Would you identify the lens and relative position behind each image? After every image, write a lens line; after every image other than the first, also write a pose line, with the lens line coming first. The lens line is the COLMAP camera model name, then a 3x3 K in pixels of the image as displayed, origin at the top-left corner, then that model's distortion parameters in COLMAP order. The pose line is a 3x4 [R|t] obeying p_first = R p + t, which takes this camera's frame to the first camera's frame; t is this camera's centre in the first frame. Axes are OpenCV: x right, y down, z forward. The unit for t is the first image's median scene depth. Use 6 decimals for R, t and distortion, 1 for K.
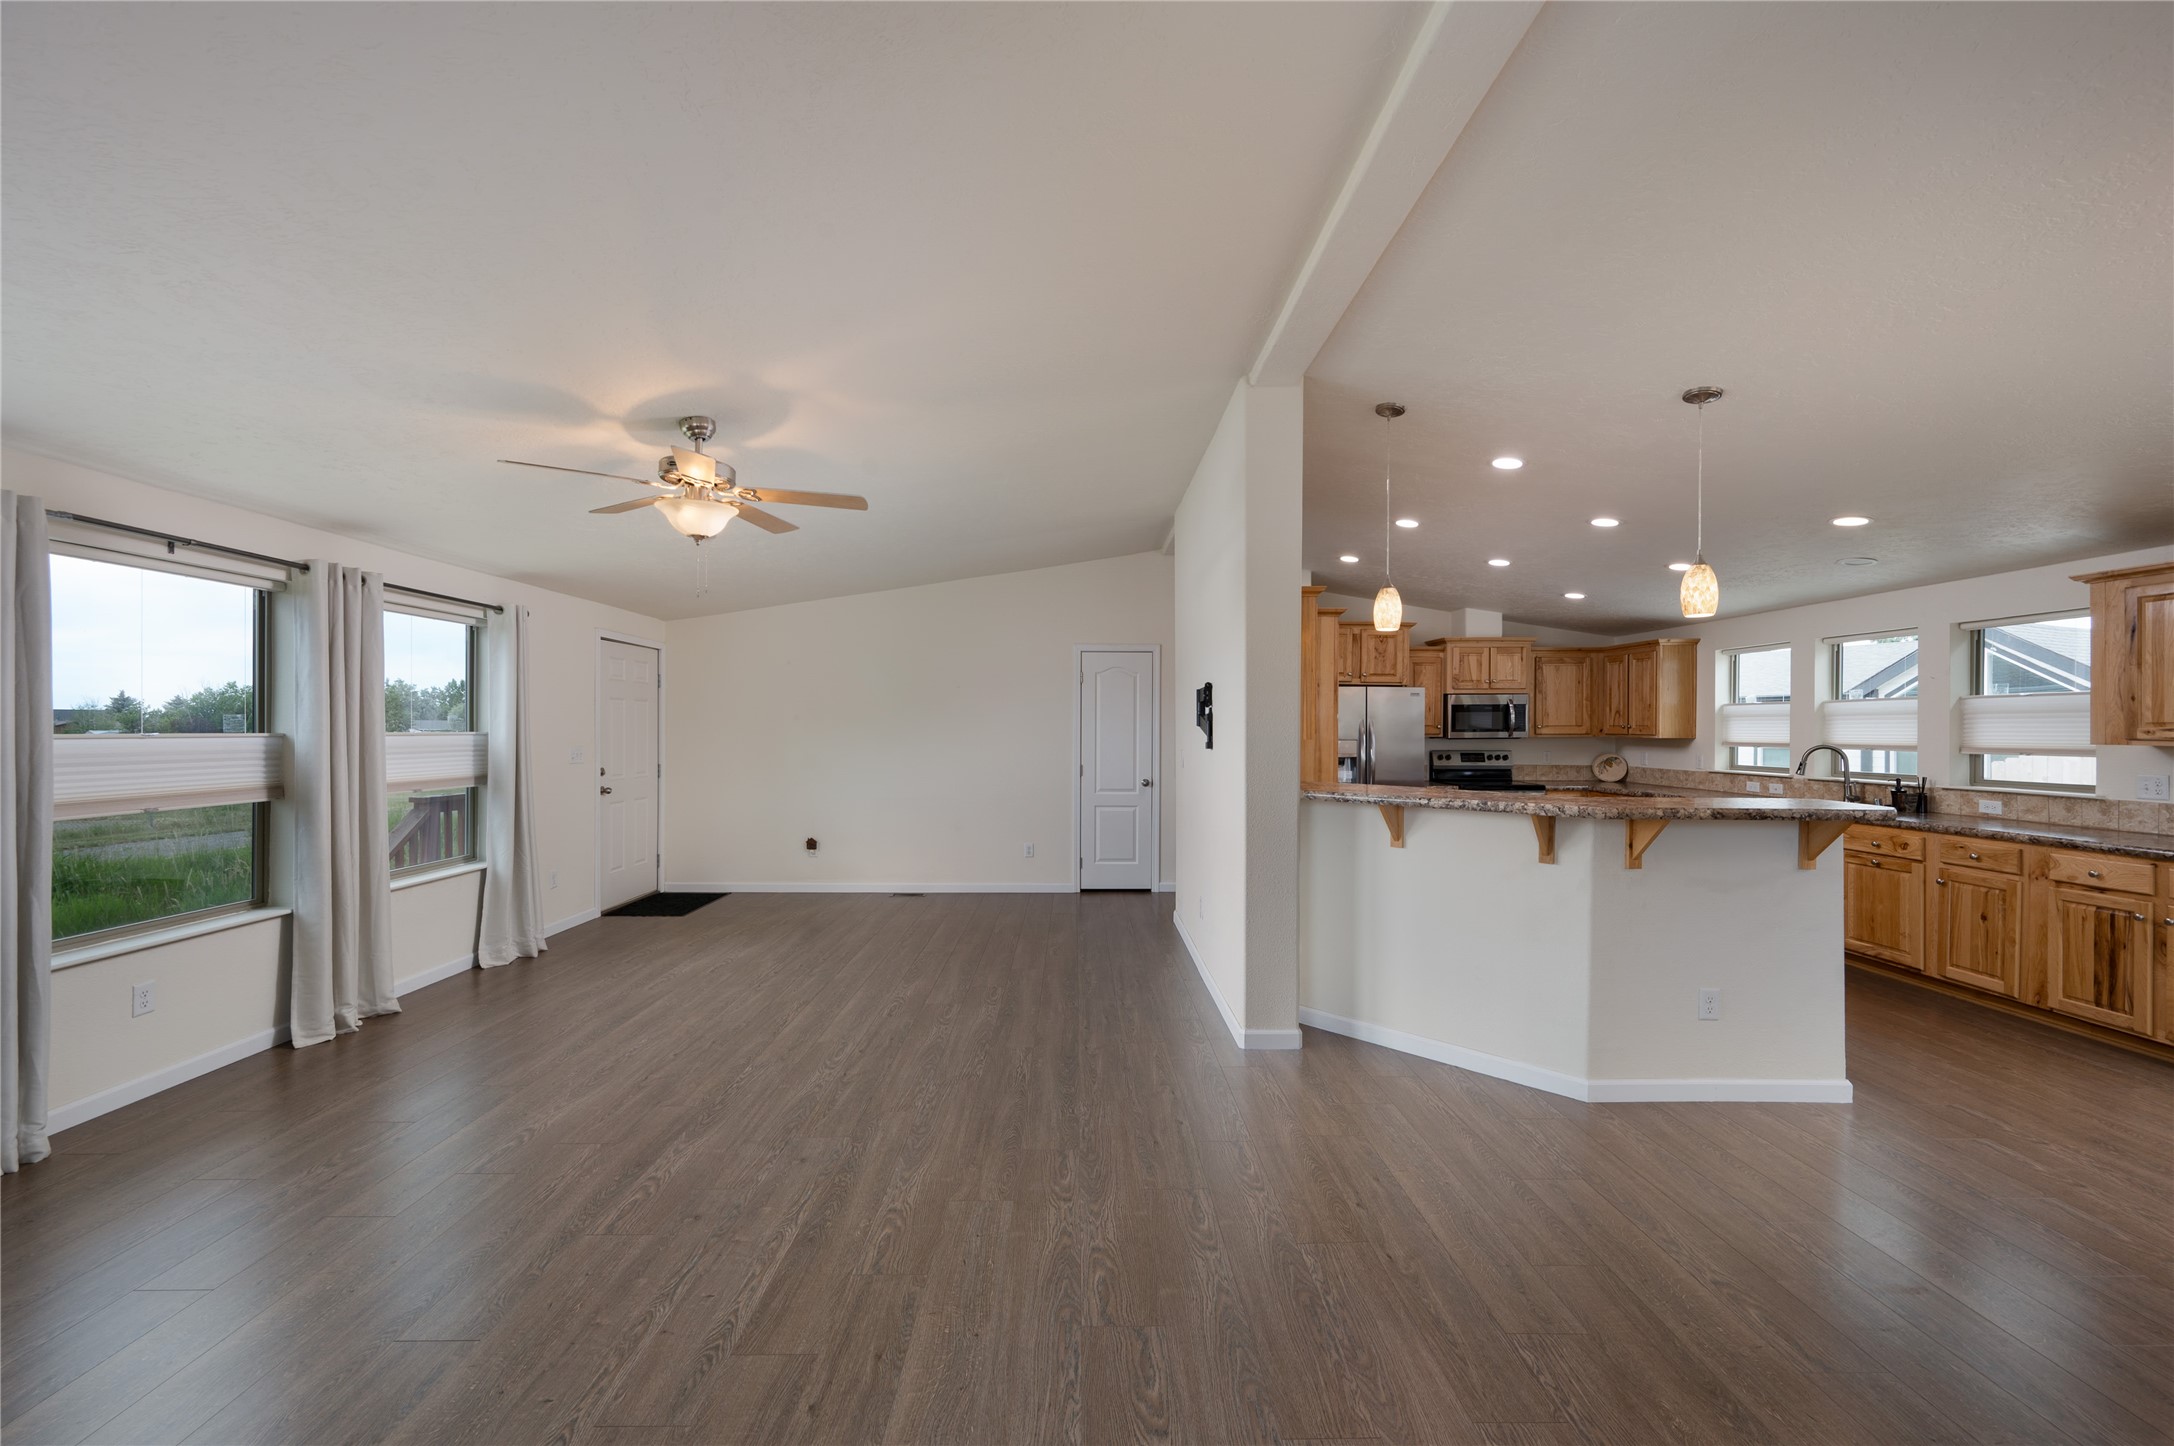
lens RADIAL K [[855.2, 0, 1085.8], [0, 855.2, 732.2], [0, 0, 1]] dist [-0.000508, 0.000183]
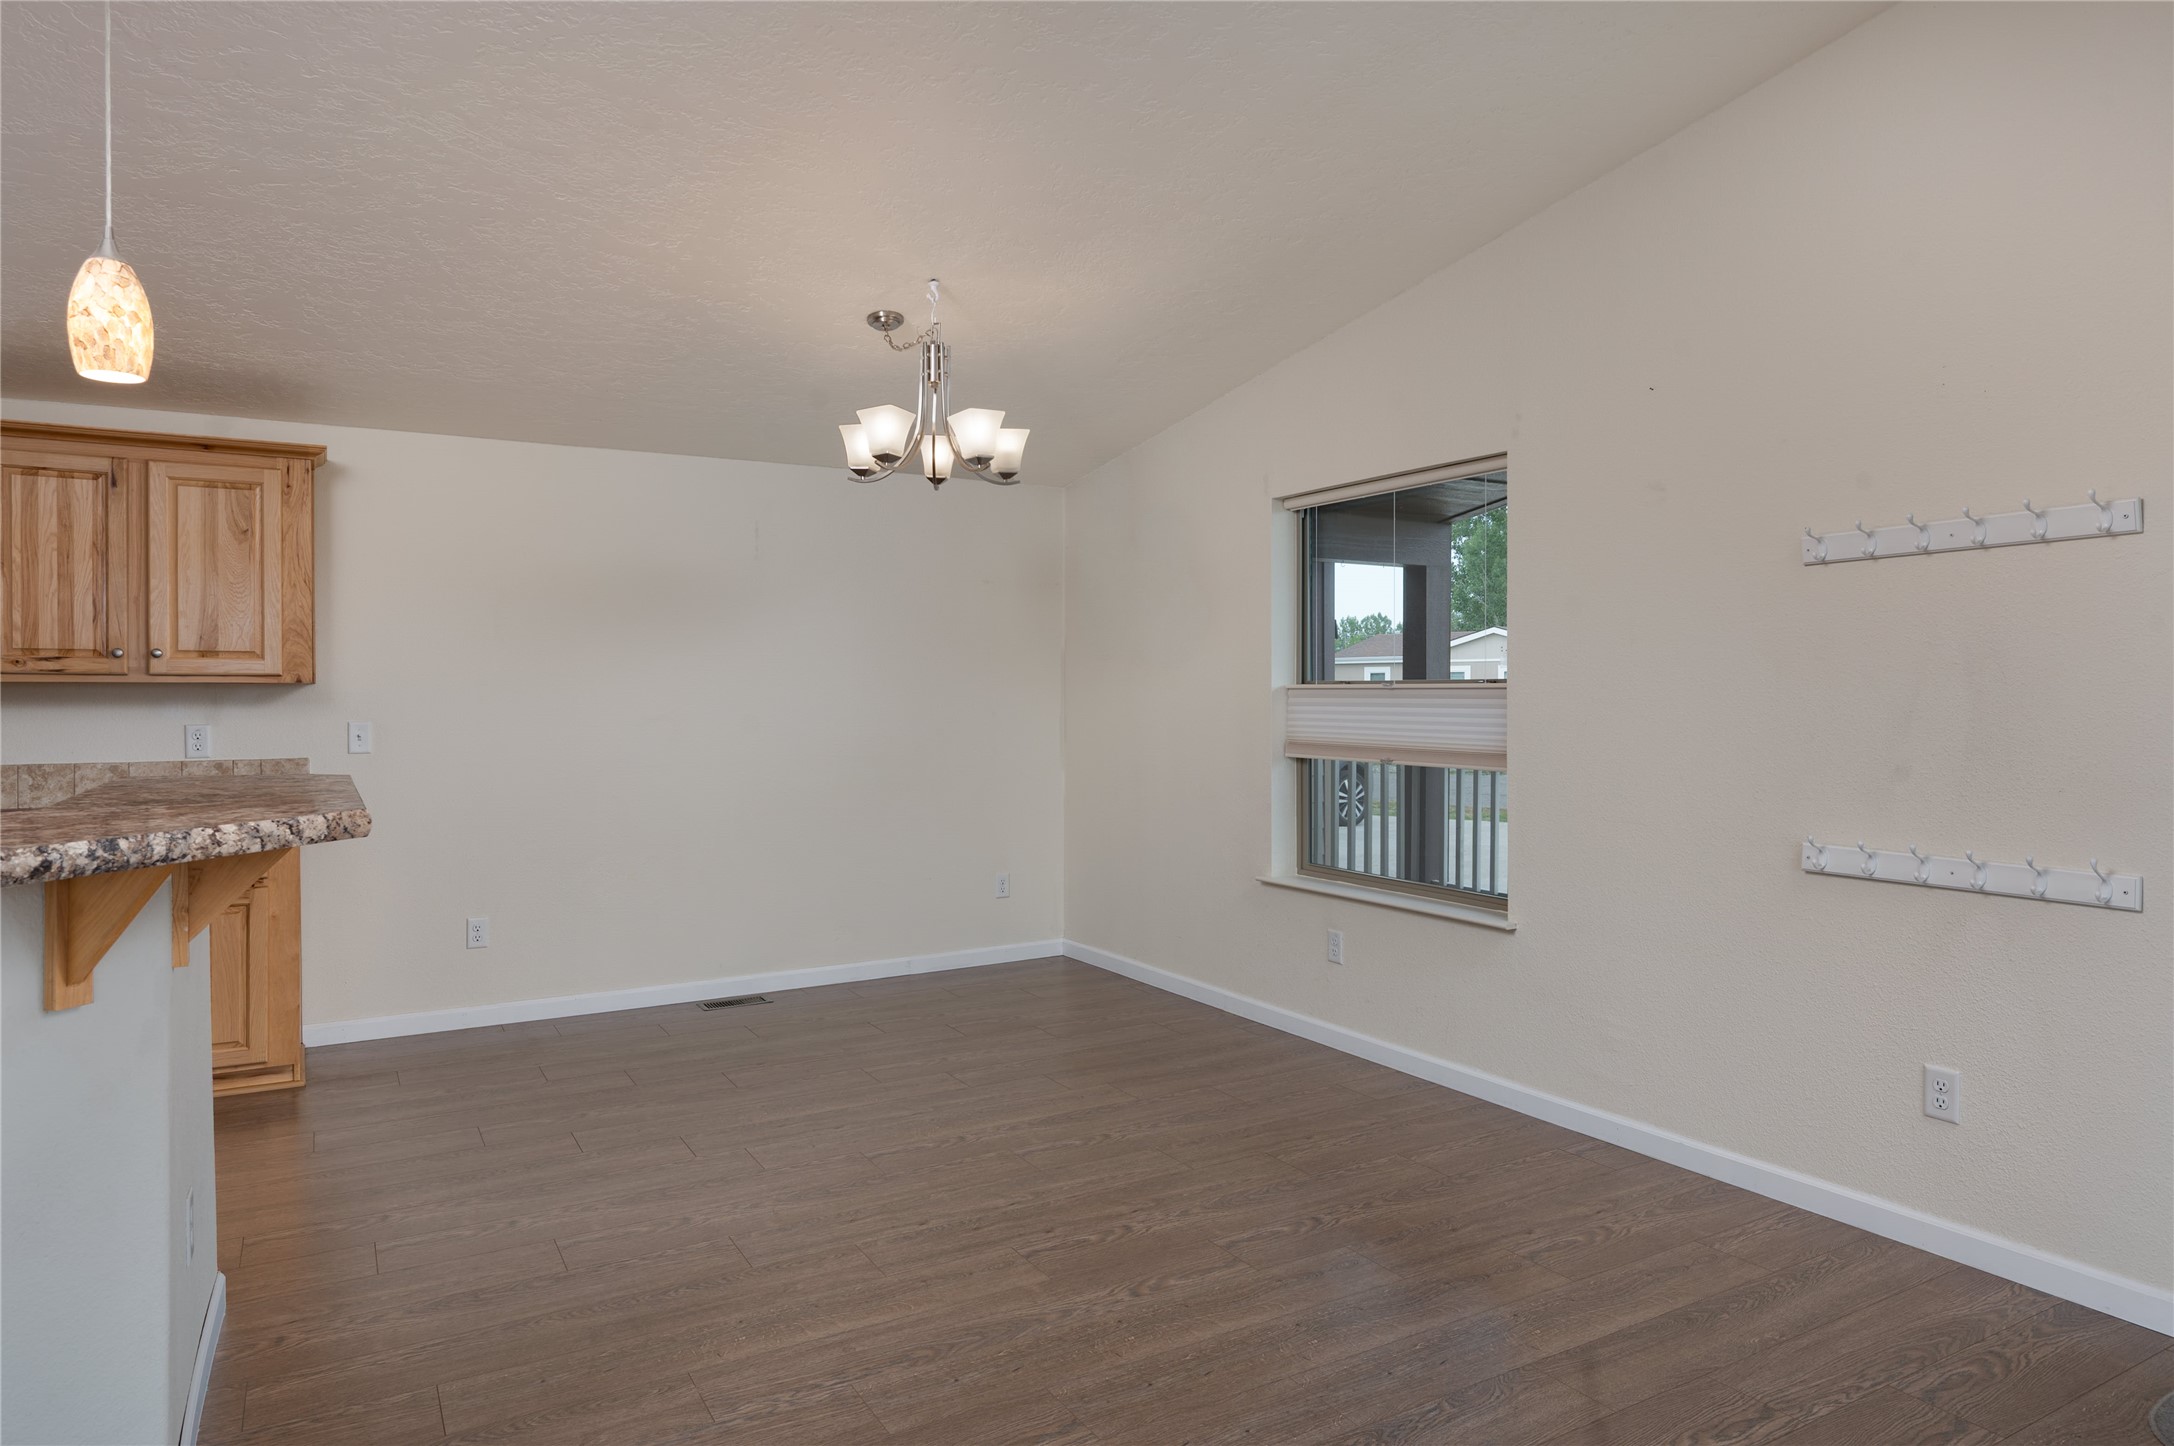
lens RADIAL K [[1306.0, 0, 1030.4], [0, 1306.0, 692.5], [0, 0, 1]] dist [-0.003284, -0.000345]
pose [[-0.473993, -0.002070, 0.880526, -0.081000], [0.004026, 0.999982, 0.004518, 0.023864], [-0.880520, 0.005686, -0.473976, 0.788979]]
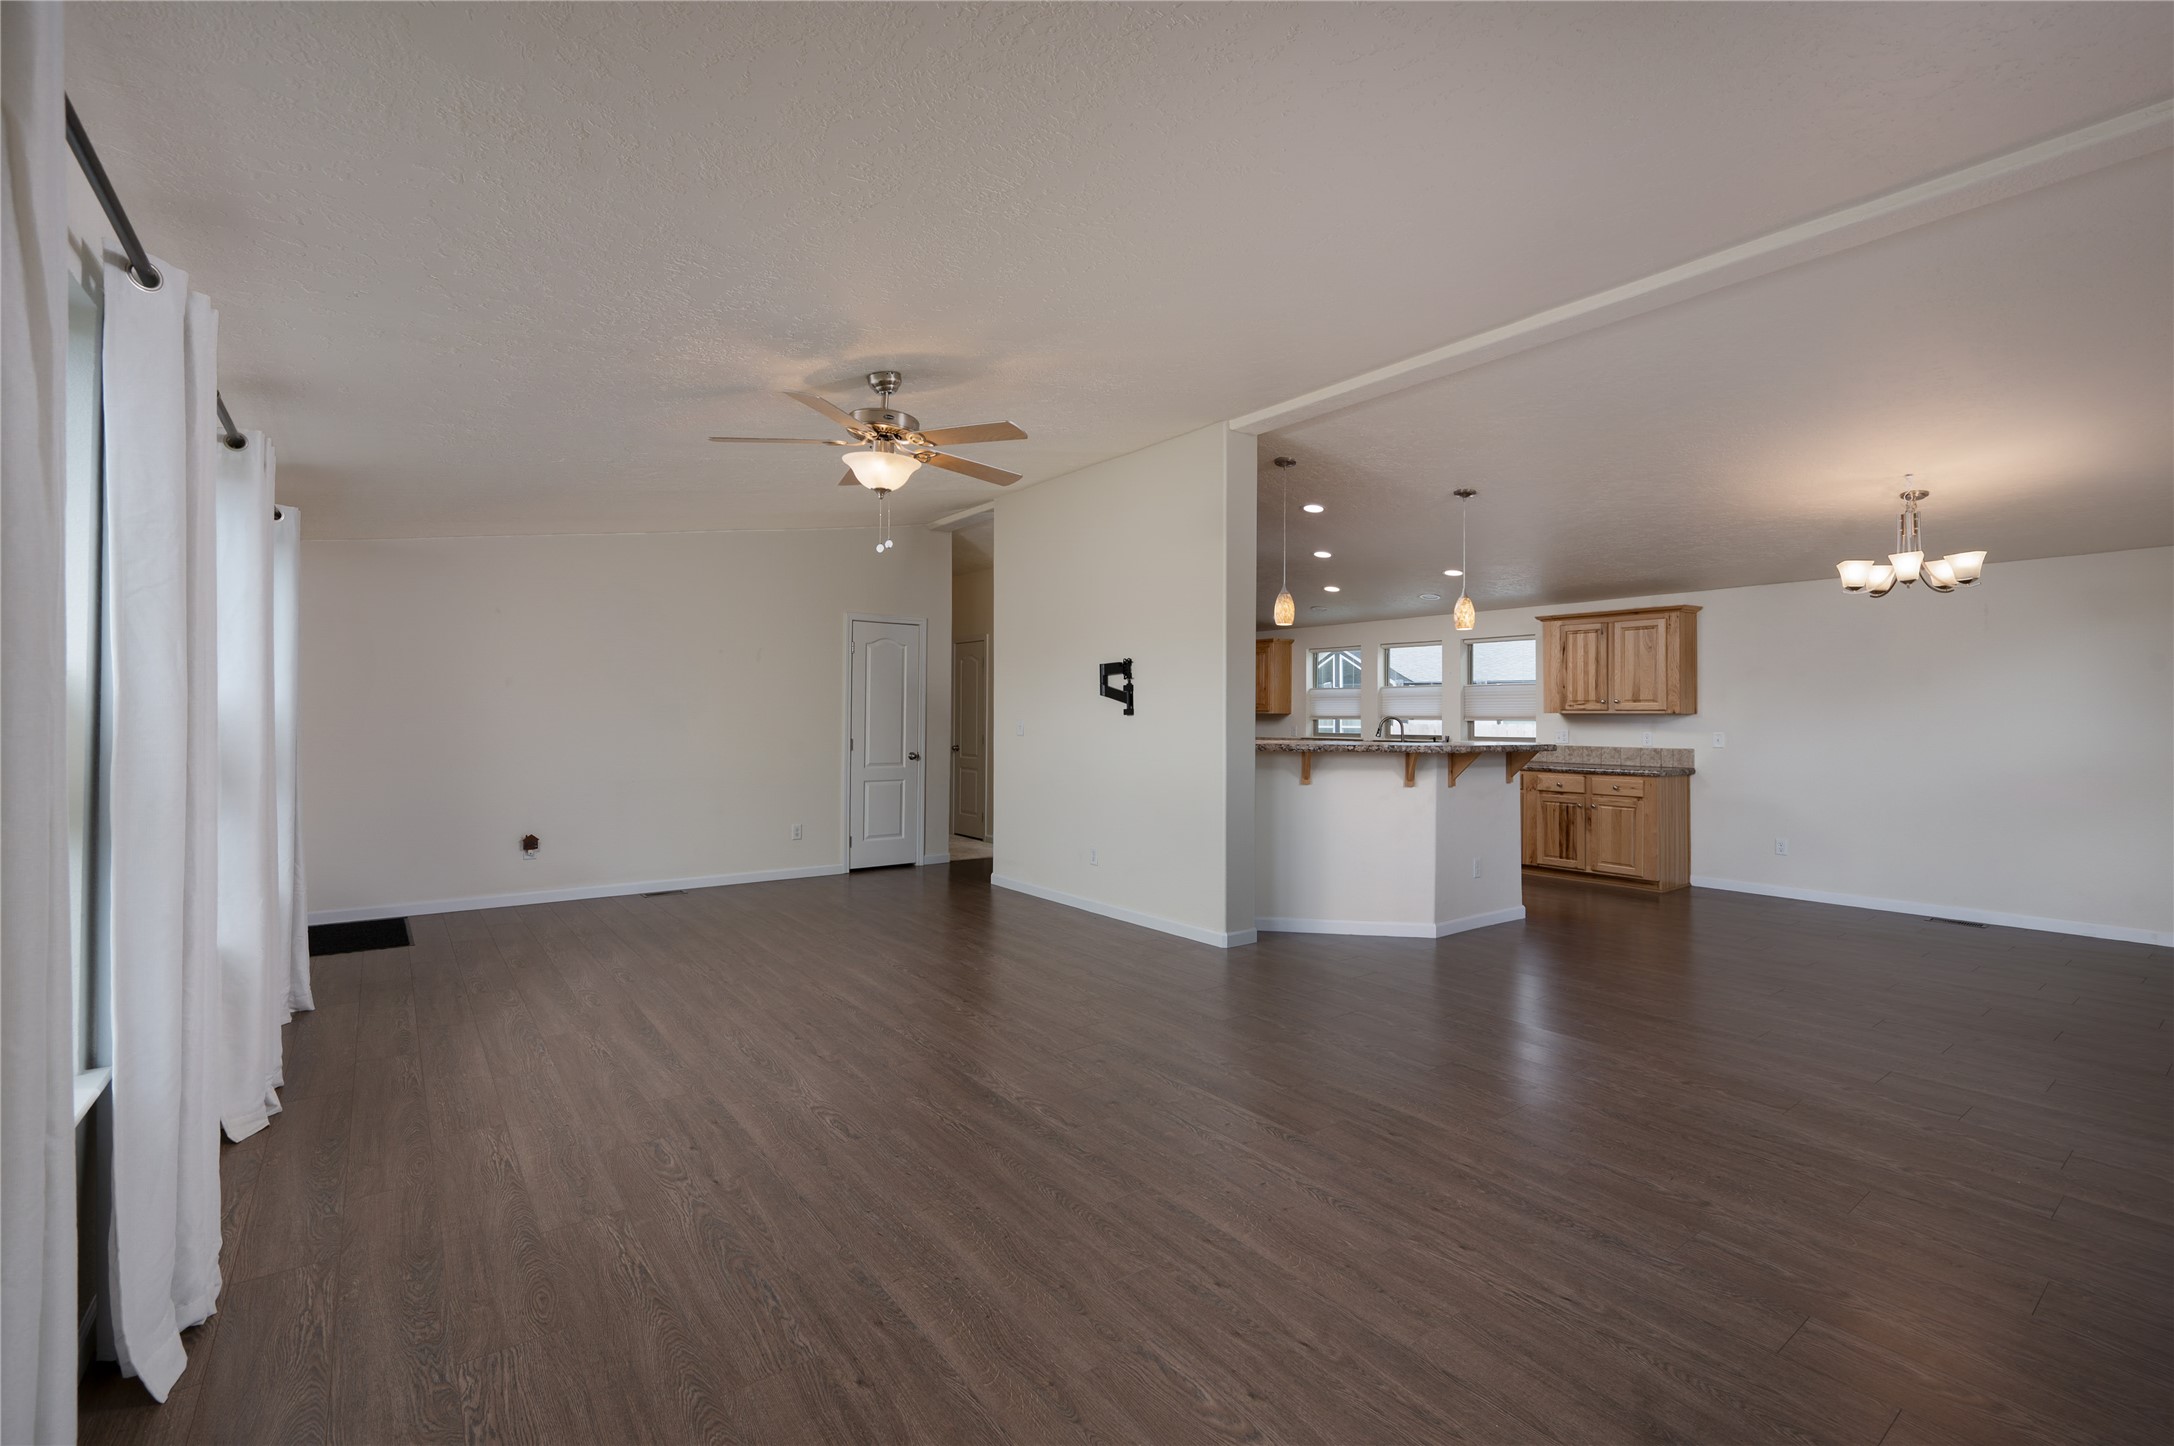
lens RADIAL K [[940.6, 0, 1089.0], [0, 940.6, 715.7], [0, 0, 1]] dist [0.001350, 0.000686]
pose [[0.807055, 0.002646, 0.590470, -0.772310], [-0.001513, 0.999996, -0.002413, 0.027838], [-0.590474, 0.001054, 0.807056, -0.008114]]
